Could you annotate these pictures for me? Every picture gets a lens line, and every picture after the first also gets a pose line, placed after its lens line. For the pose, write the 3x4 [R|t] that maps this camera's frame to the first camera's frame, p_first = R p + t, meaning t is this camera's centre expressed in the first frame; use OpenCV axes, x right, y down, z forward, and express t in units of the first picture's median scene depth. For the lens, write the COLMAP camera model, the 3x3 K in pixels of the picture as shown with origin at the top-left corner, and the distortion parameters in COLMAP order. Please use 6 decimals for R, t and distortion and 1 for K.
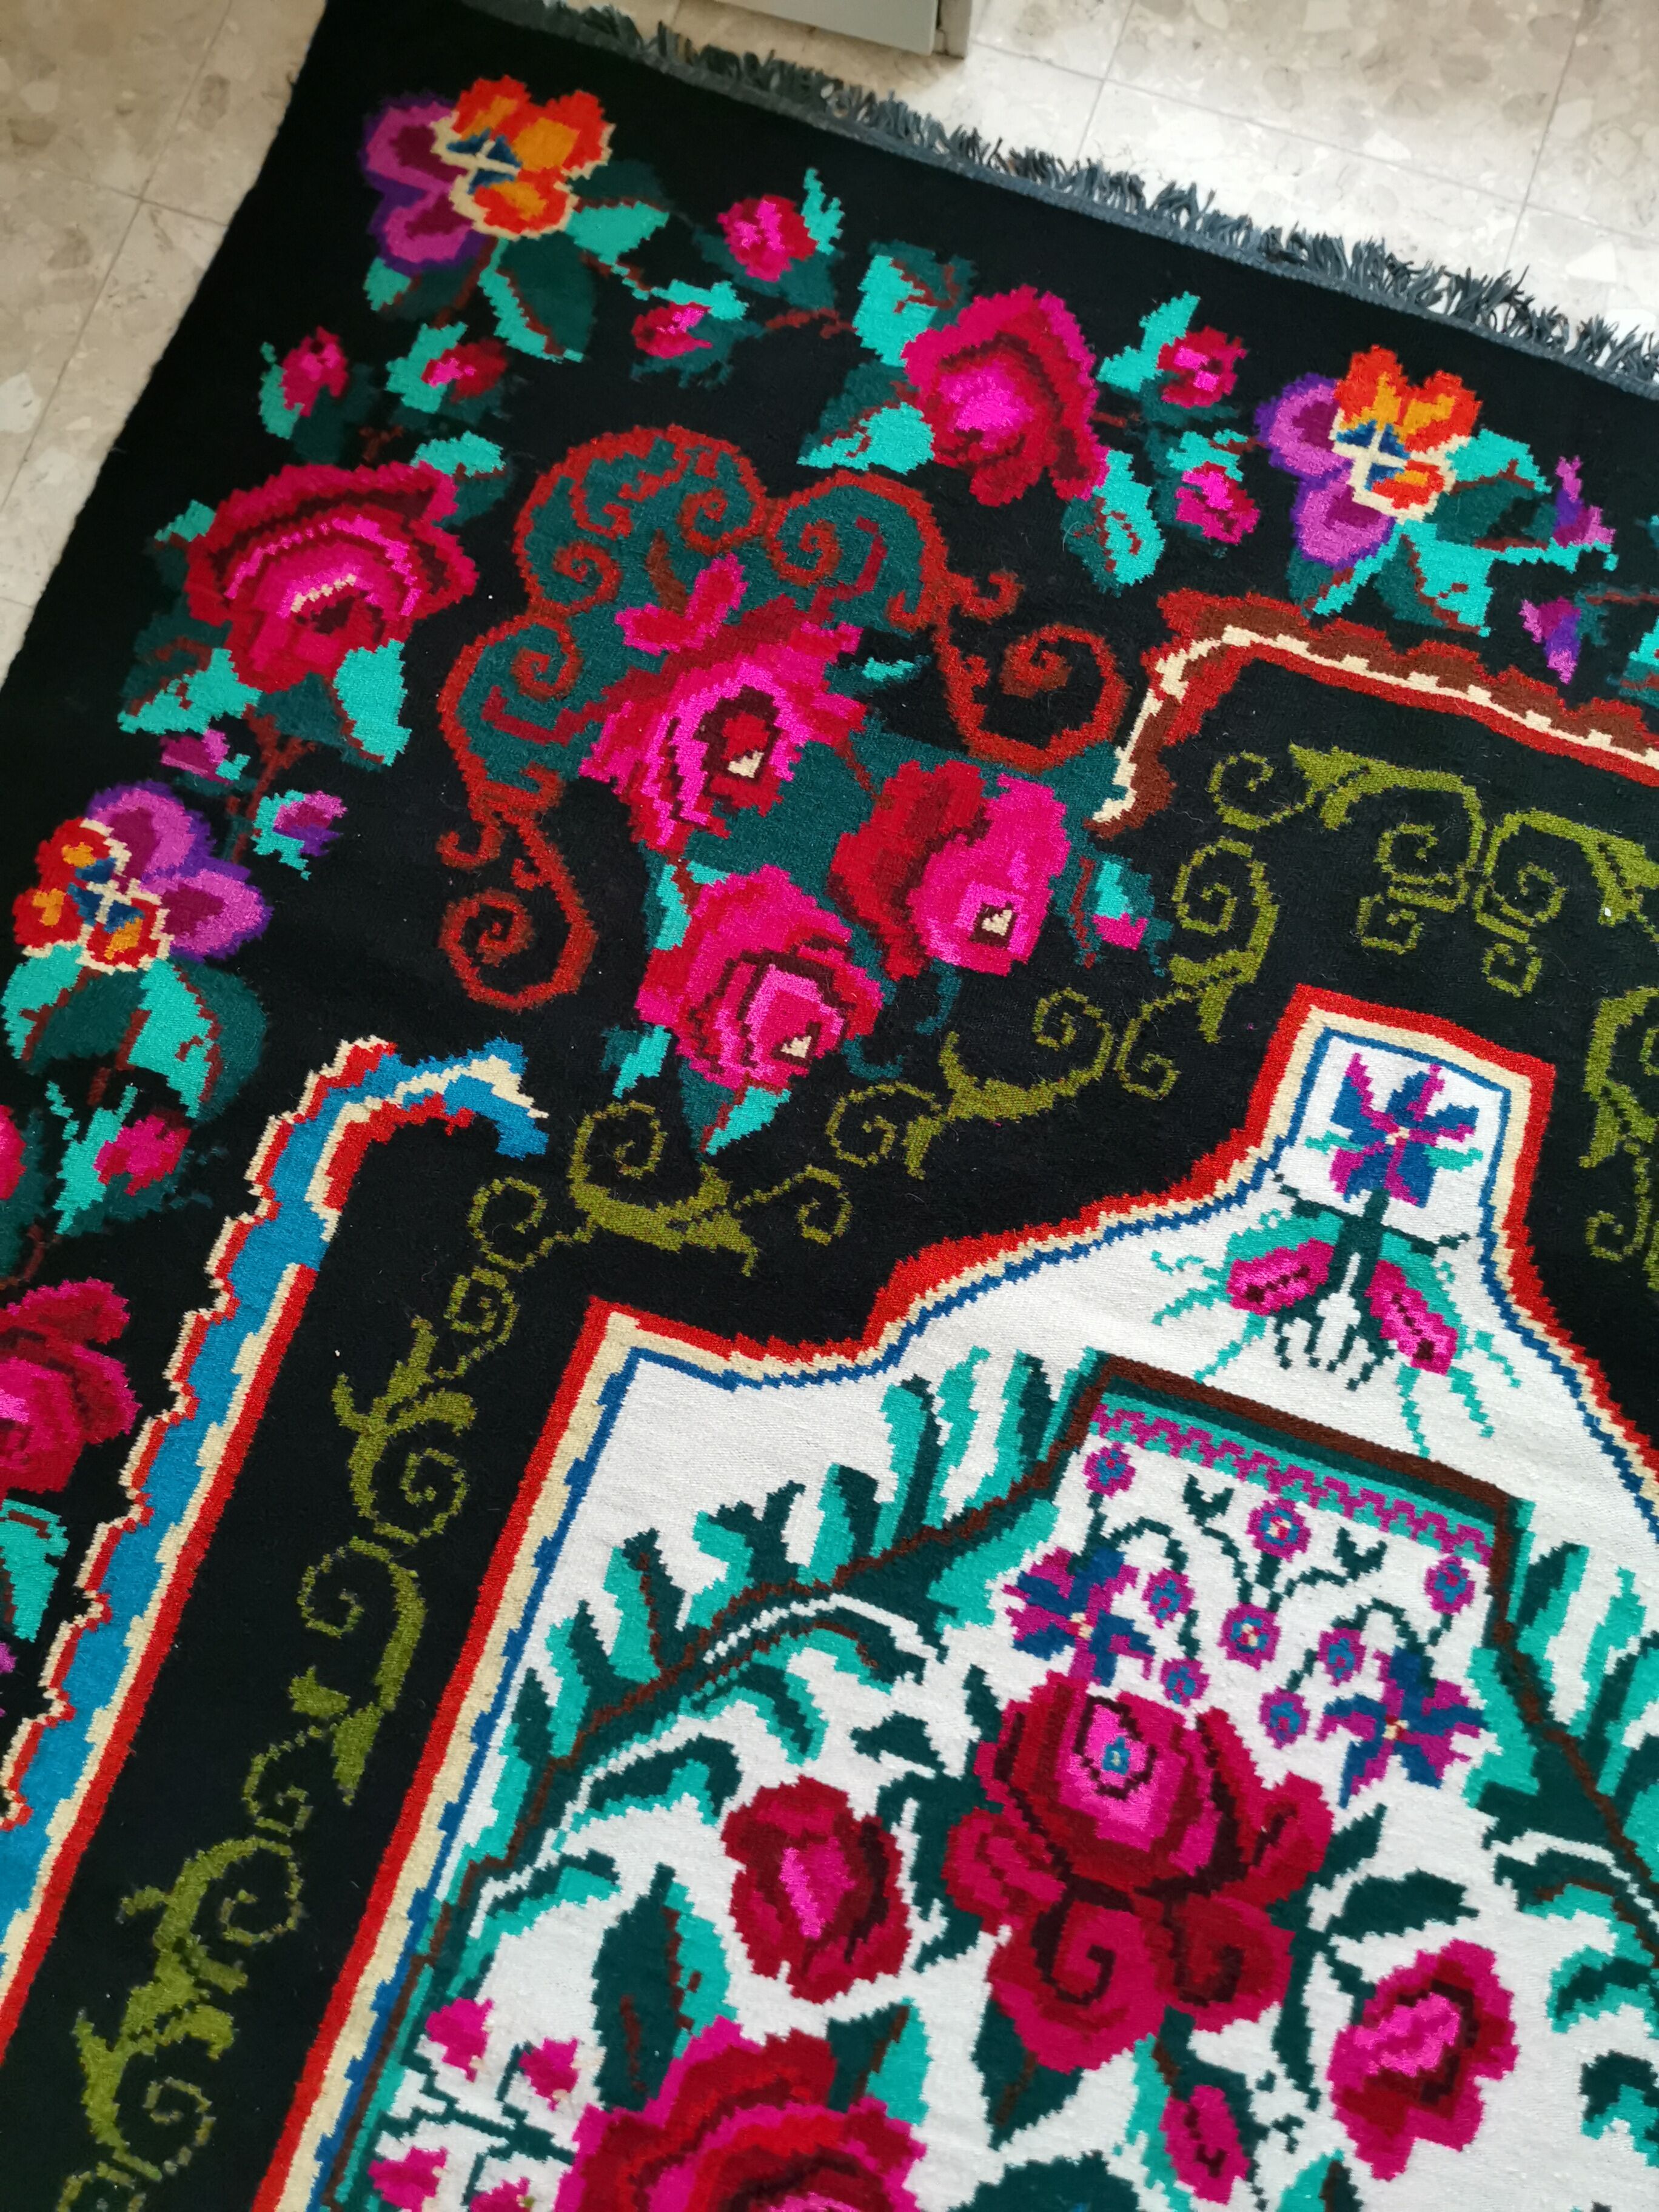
lens RADIAL K [[1711.8, 0, 830.9], [0, 1711.8, 1087.2], [0, 0, 1]] dist [0.065110, -0.100215]
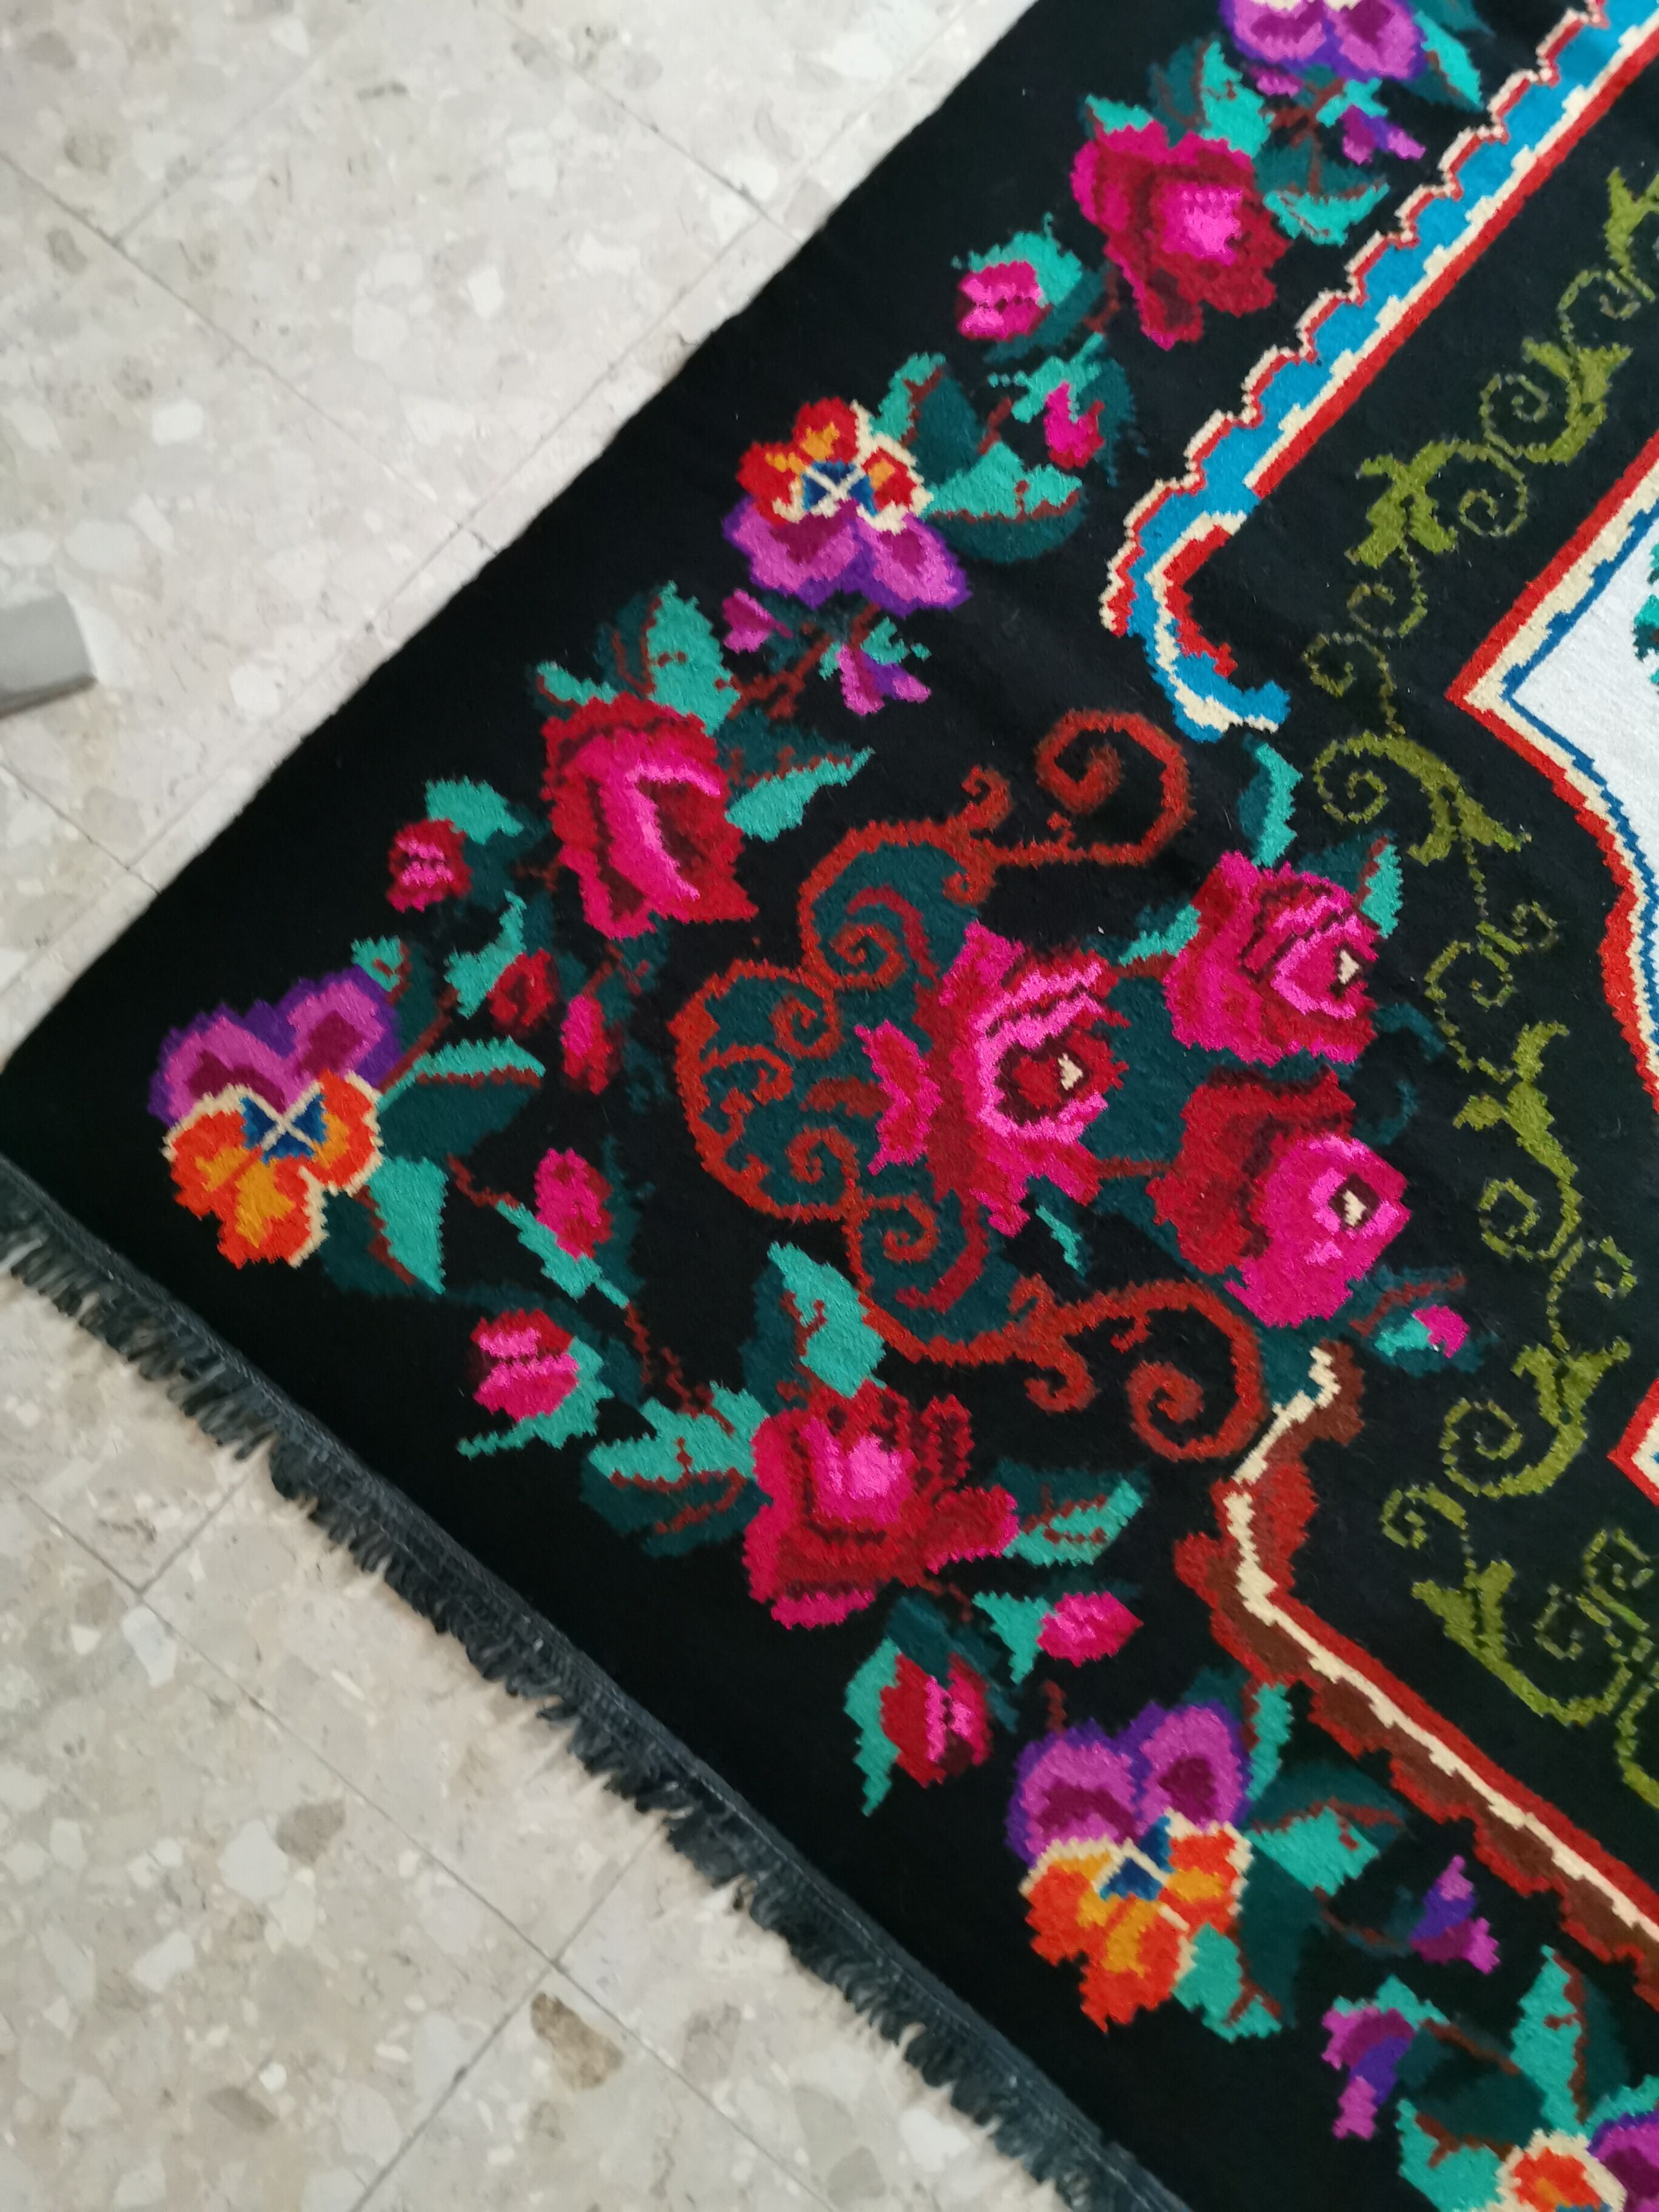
lens RADIAL K [[1747.2, 0, 818.0], [0, 1747.2, 1095.2], [0, 0, 1]] dist [0.070824, -0.106601]
pose [[0.935401, 0.353370, -0.012406, -0.686834], [-0.353575, 0.934496, -0.041242, 1.338643], [-0.002981, 0.042964, 0.999072, -0.192401]]
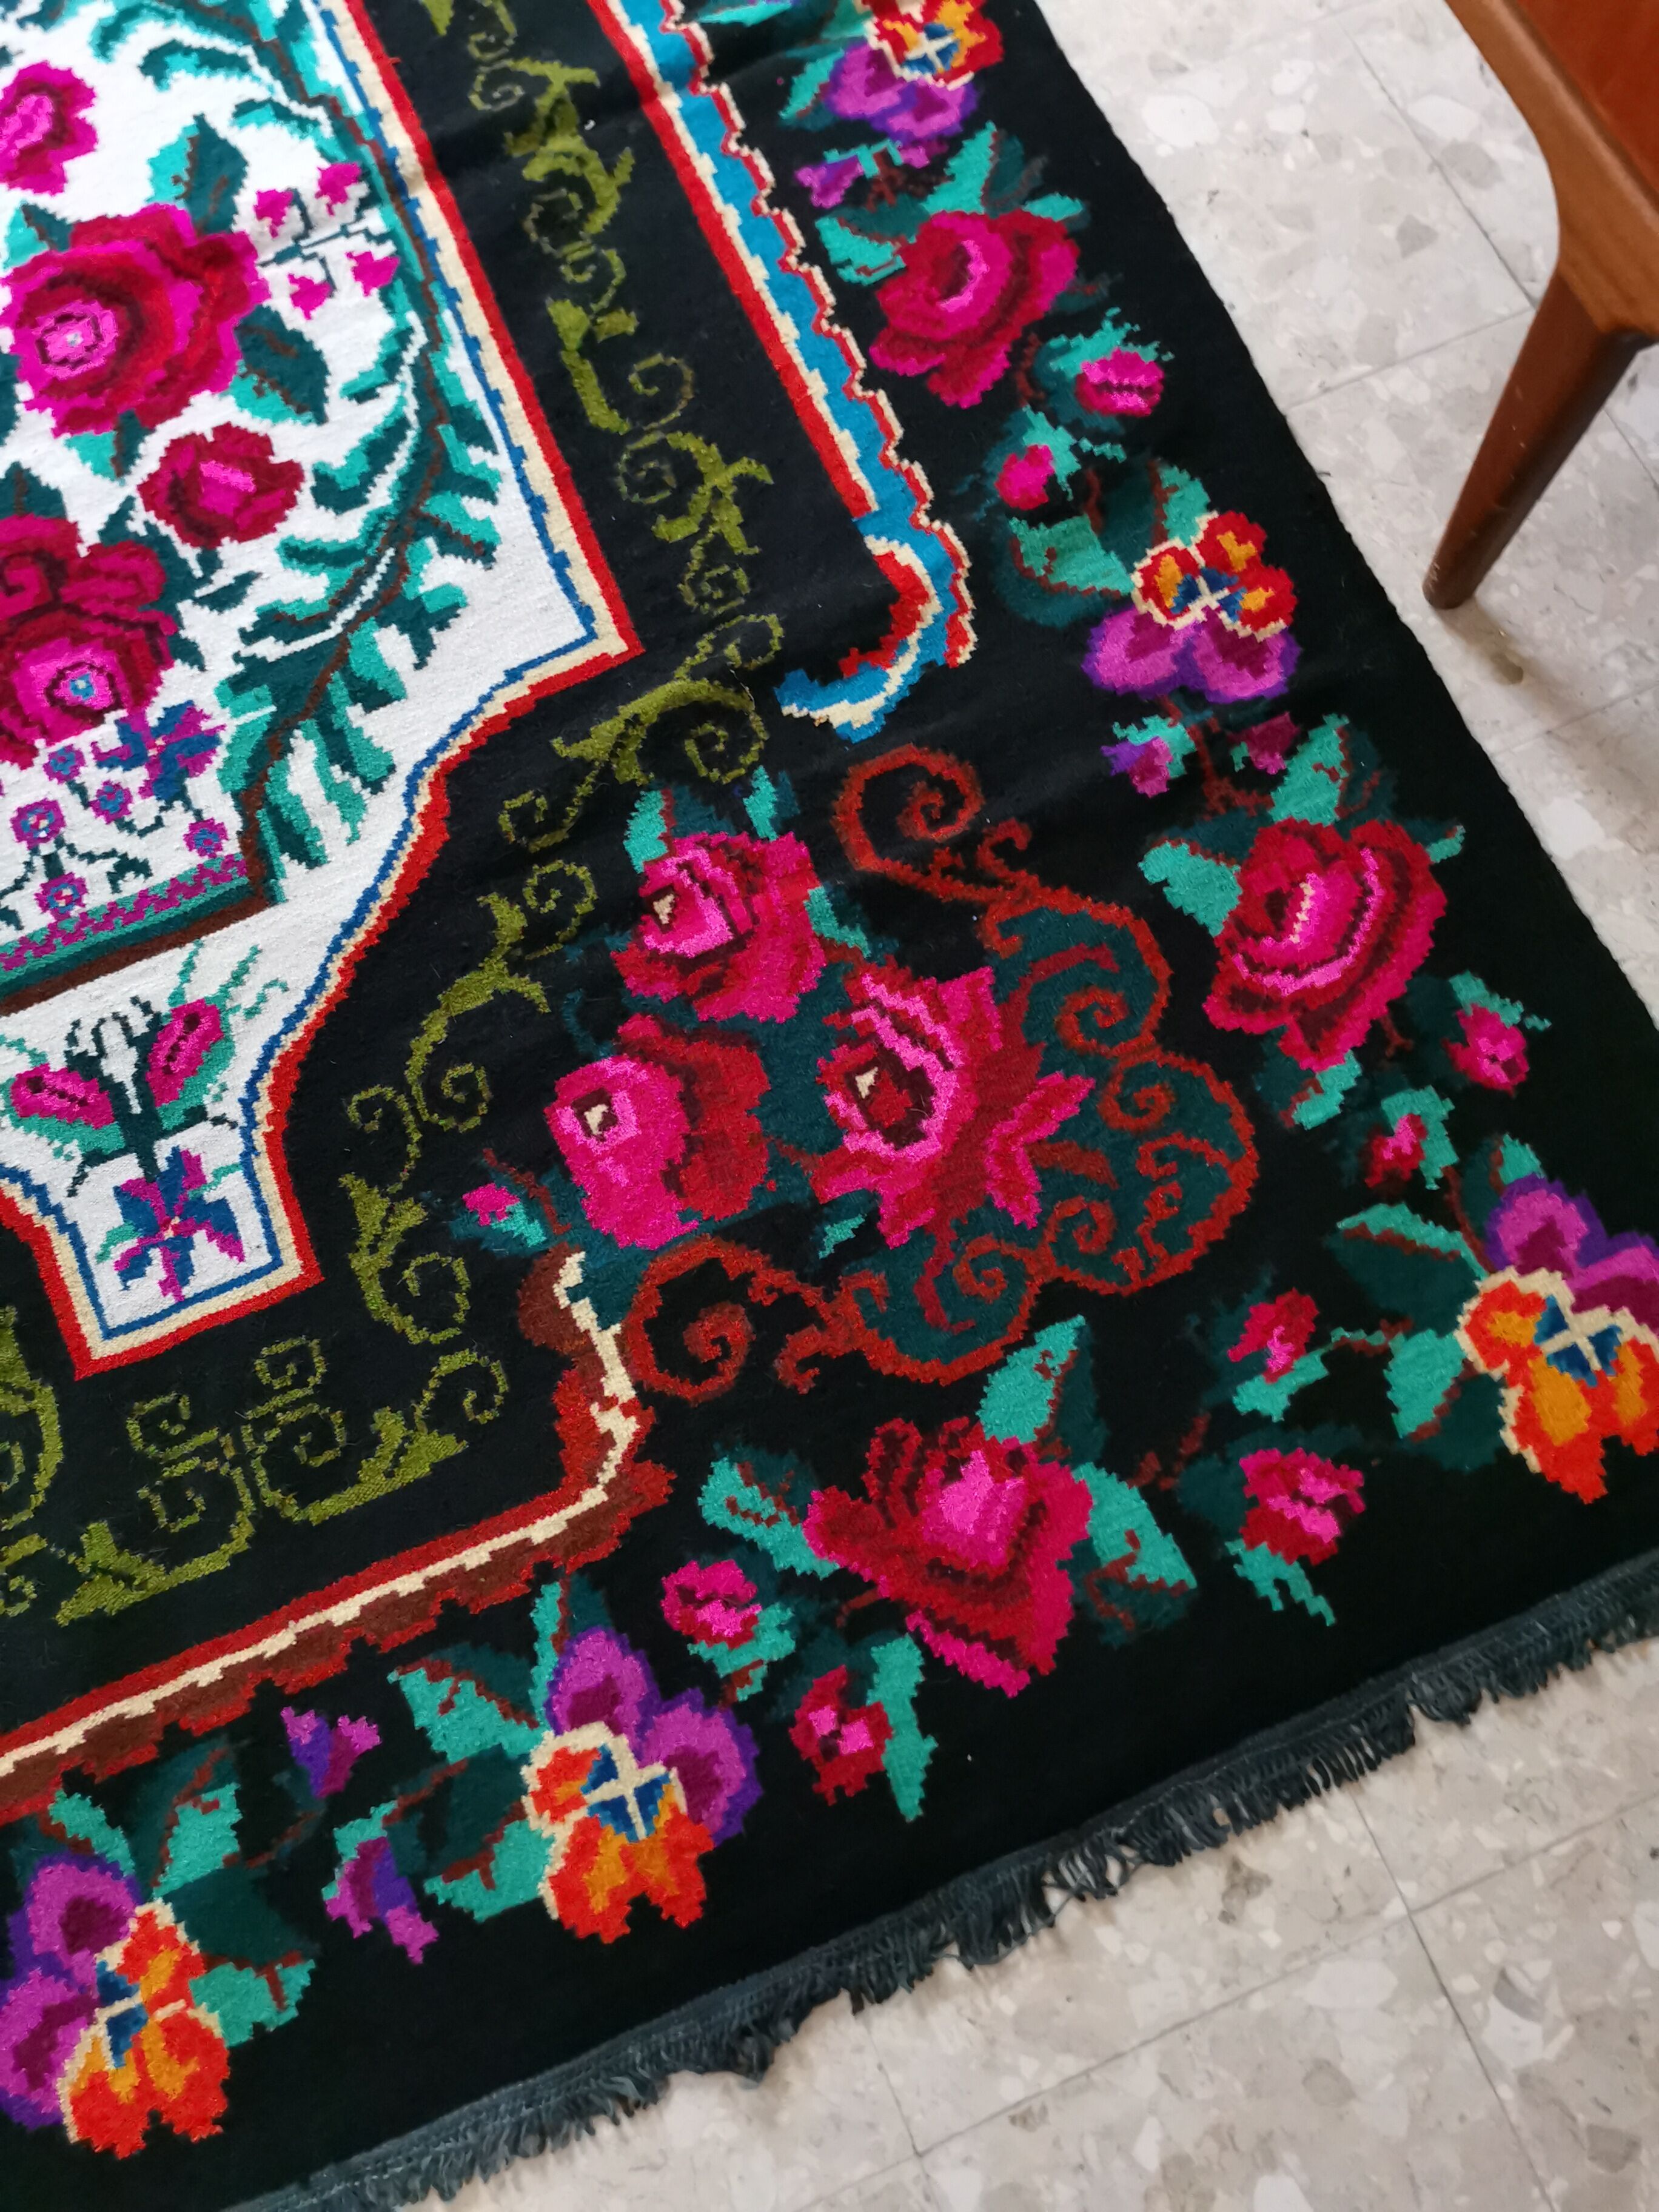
lens RADIAL K [[1711.8, 0, 830.9], [0, 1711.8, 1087.2], [0, 0, 1]] dist [0.065110, -0.100215]
pose [[0.735648, -0.657168, 0.164173, 0.075059], [0.673067, 0.736444, -0.068058, 1.578301], [-0.076179, 0.160567, 0.984081, -0.269809]]
